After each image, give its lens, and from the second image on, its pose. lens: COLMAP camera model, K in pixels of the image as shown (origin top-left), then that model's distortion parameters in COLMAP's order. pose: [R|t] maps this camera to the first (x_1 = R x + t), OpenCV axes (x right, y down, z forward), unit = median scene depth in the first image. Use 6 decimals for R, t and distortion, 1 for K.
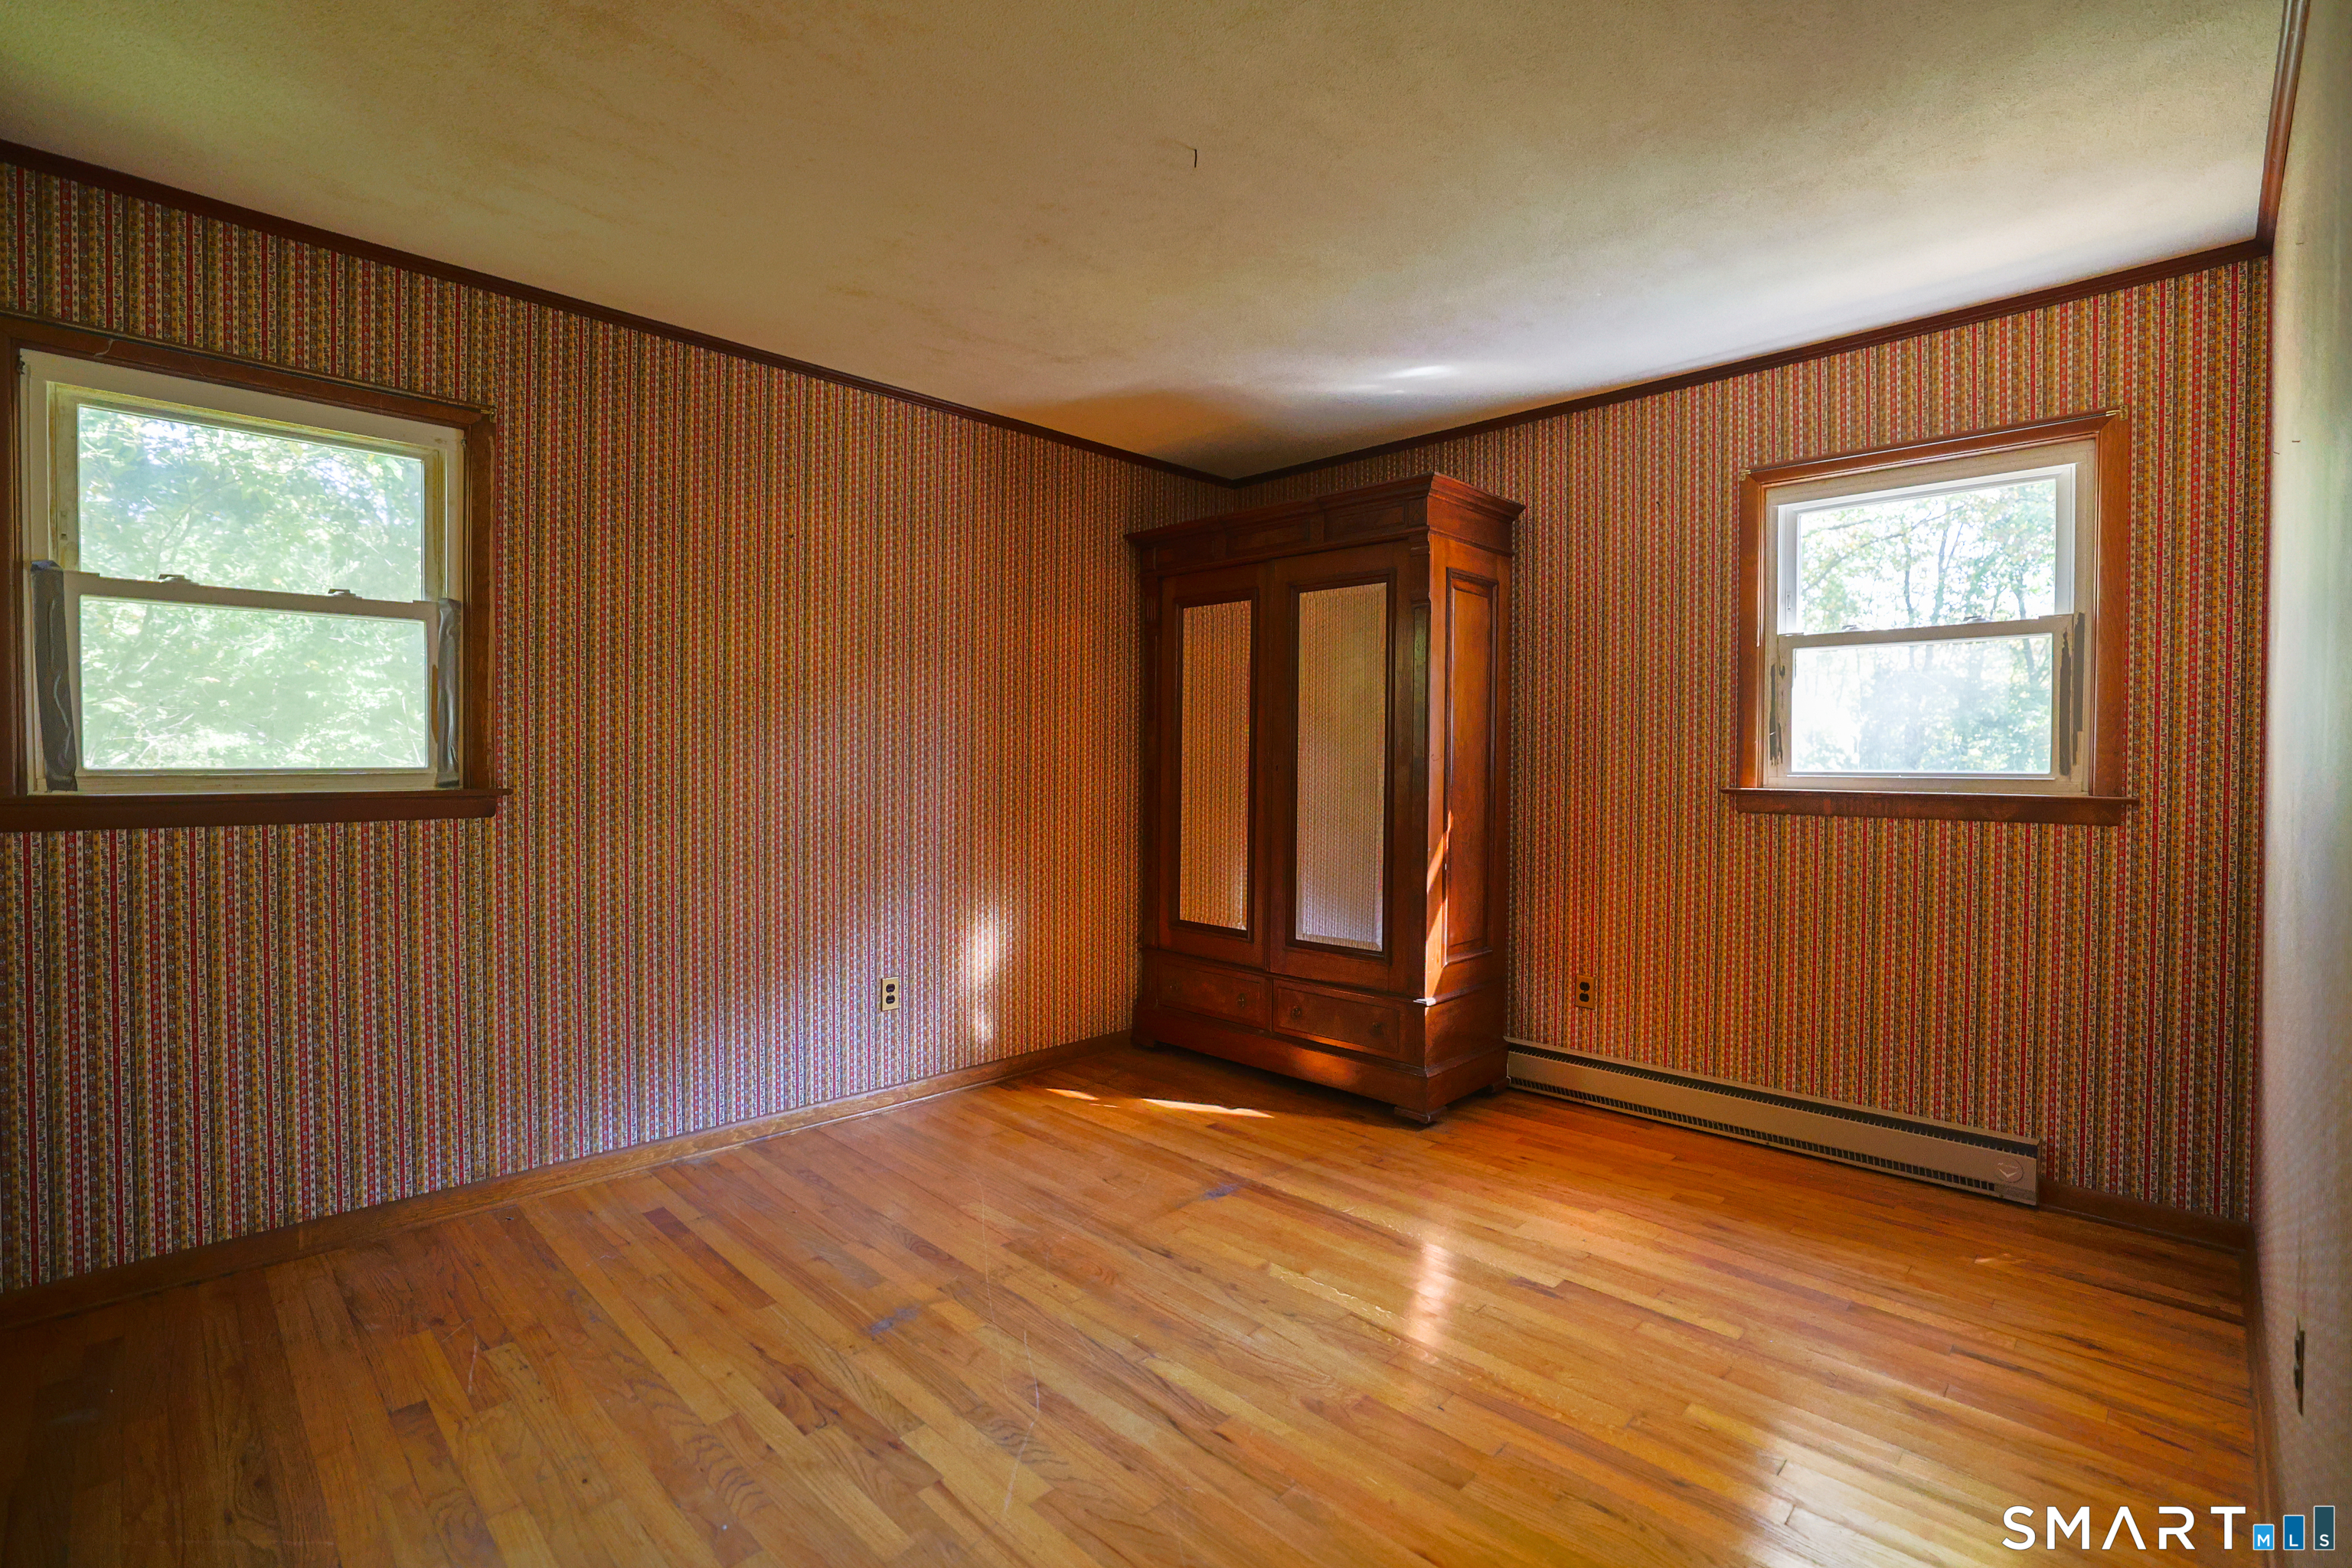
lens RADIAL K [[1070.9, 0, 1177.5], [0, 1070.9, 770.9], [0, 0, 1]] dist [-0.025414, 0.012290]
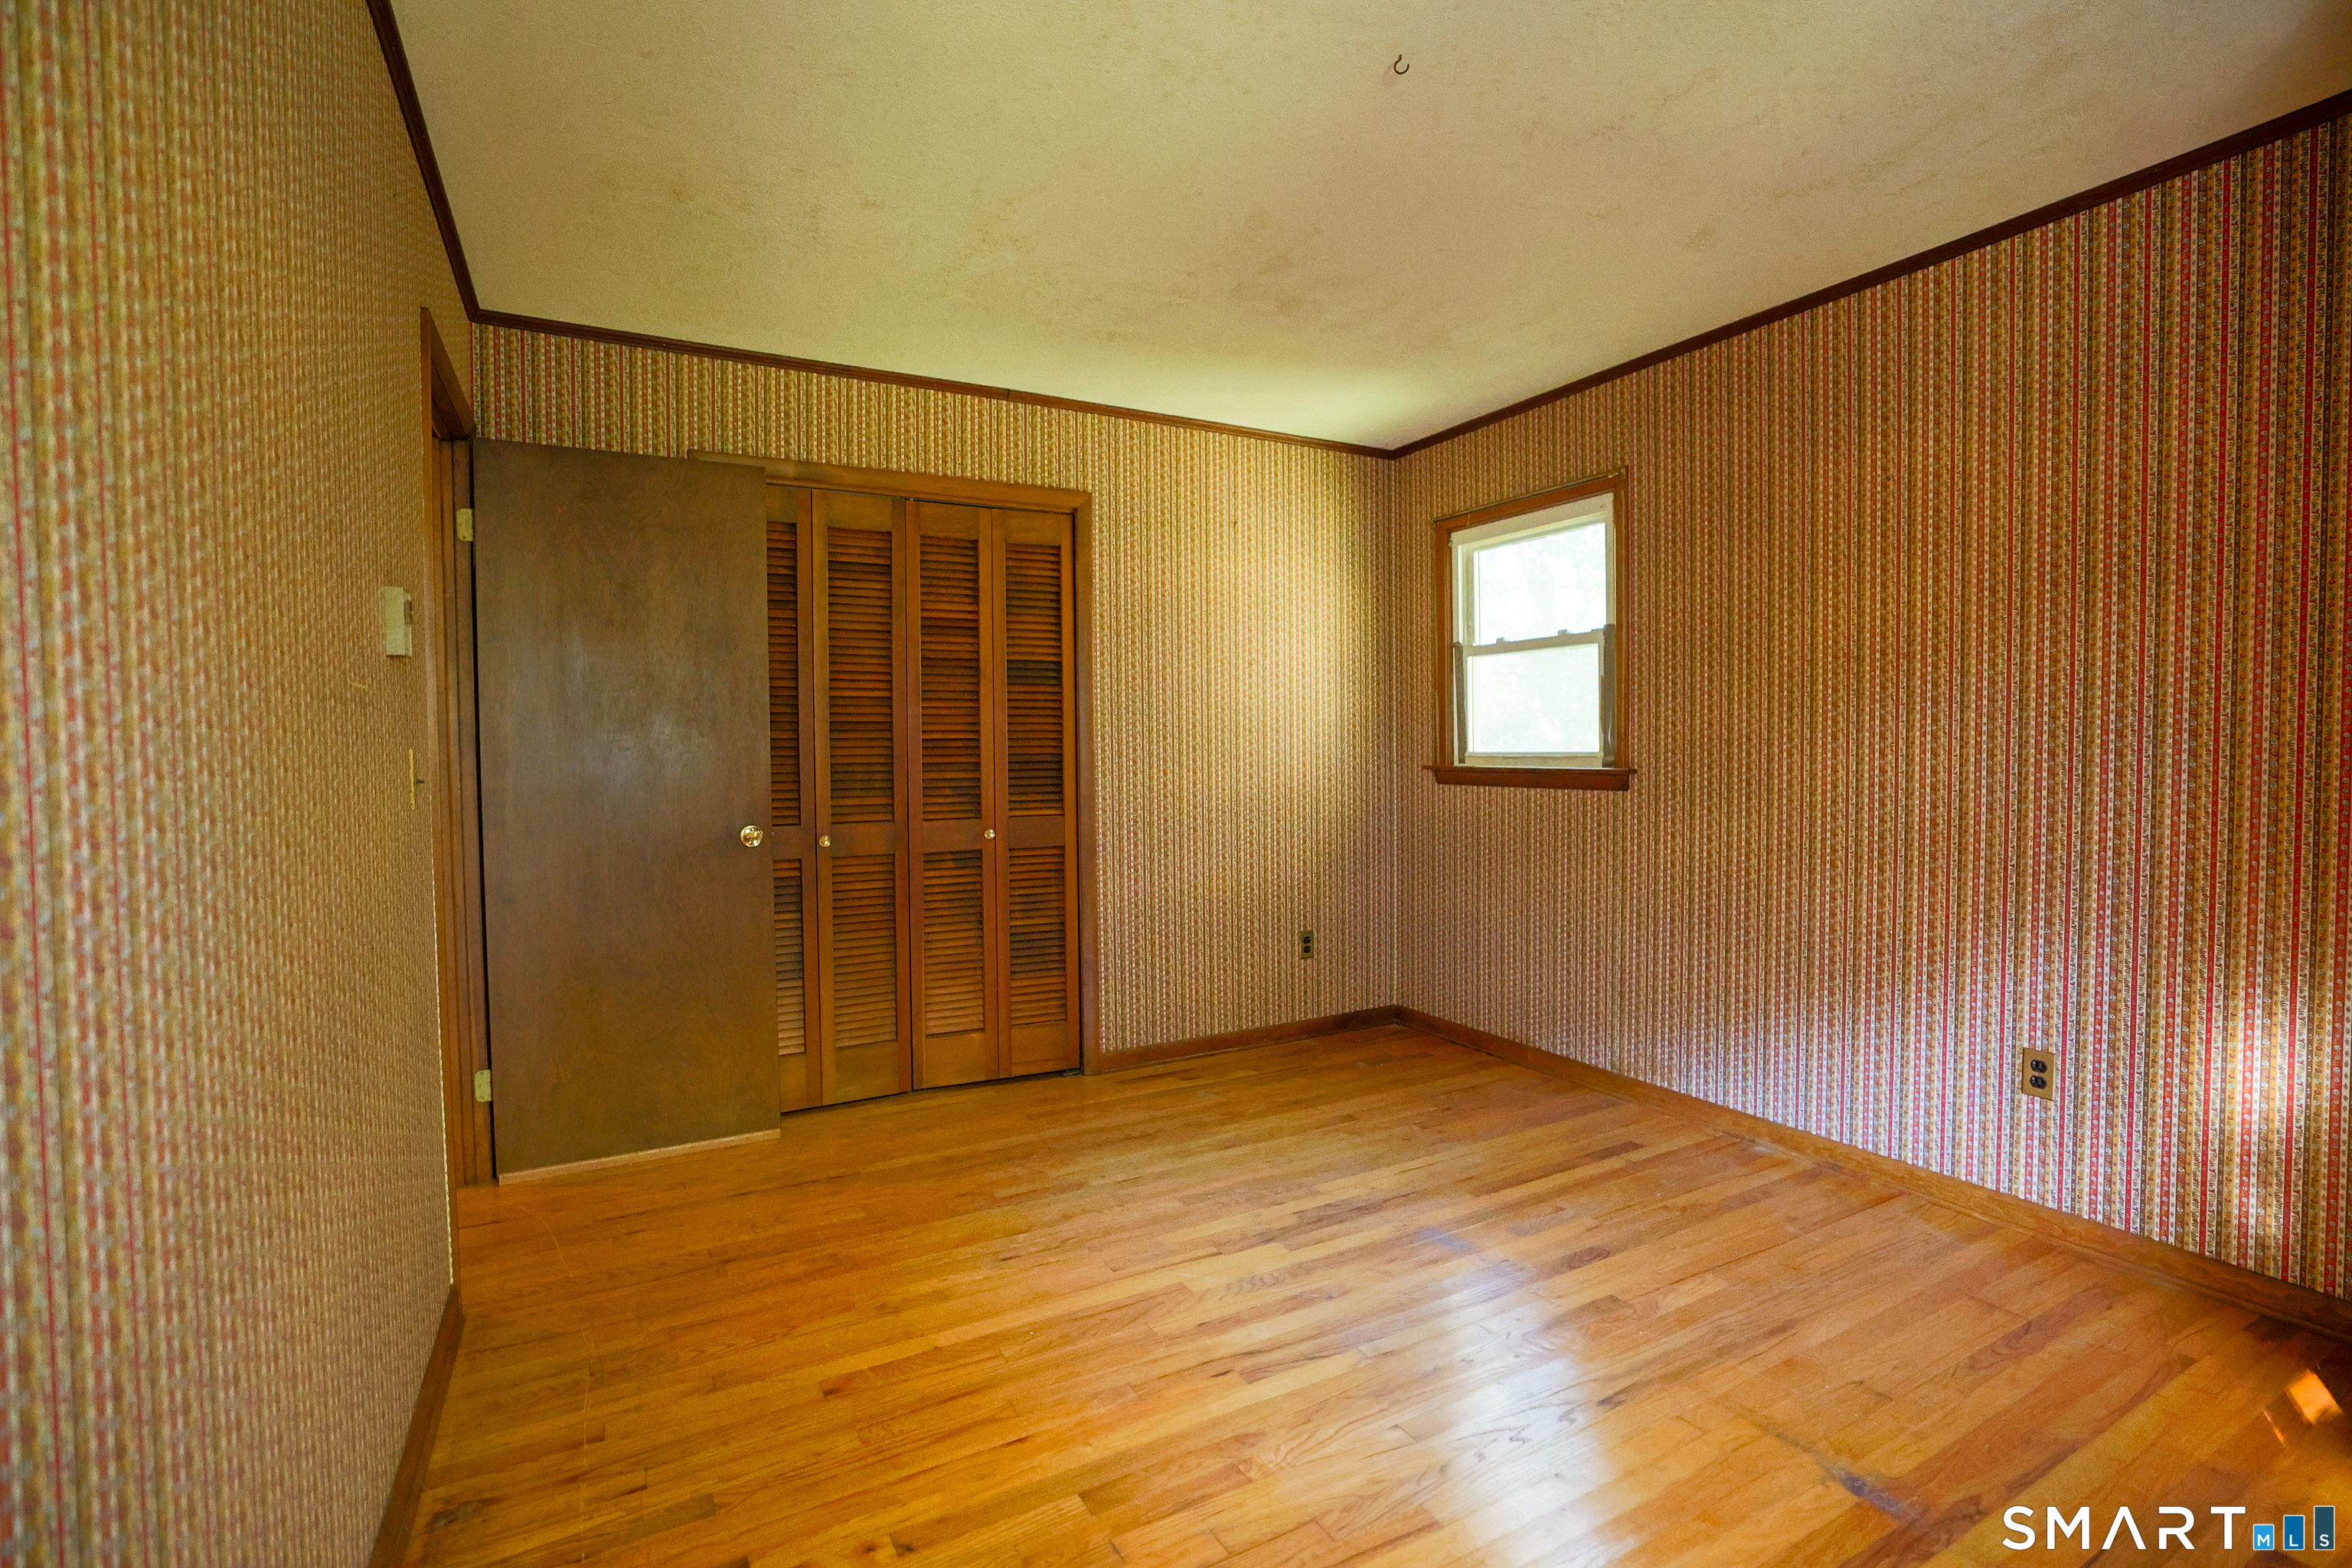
lens RADIAL K [[1070.9, 0, 1181.6], [0, 1070.9, 786.6], [0, 0, 1]] dist [-0.025414, 0.012290]
pose [[-0.281623, 0.030837, -0.959029, 0.781368], [-0.004968, 0.999423, 0.033594, -0.002466], [0.959512, 0.014225, -0.281307, 0.919227]]
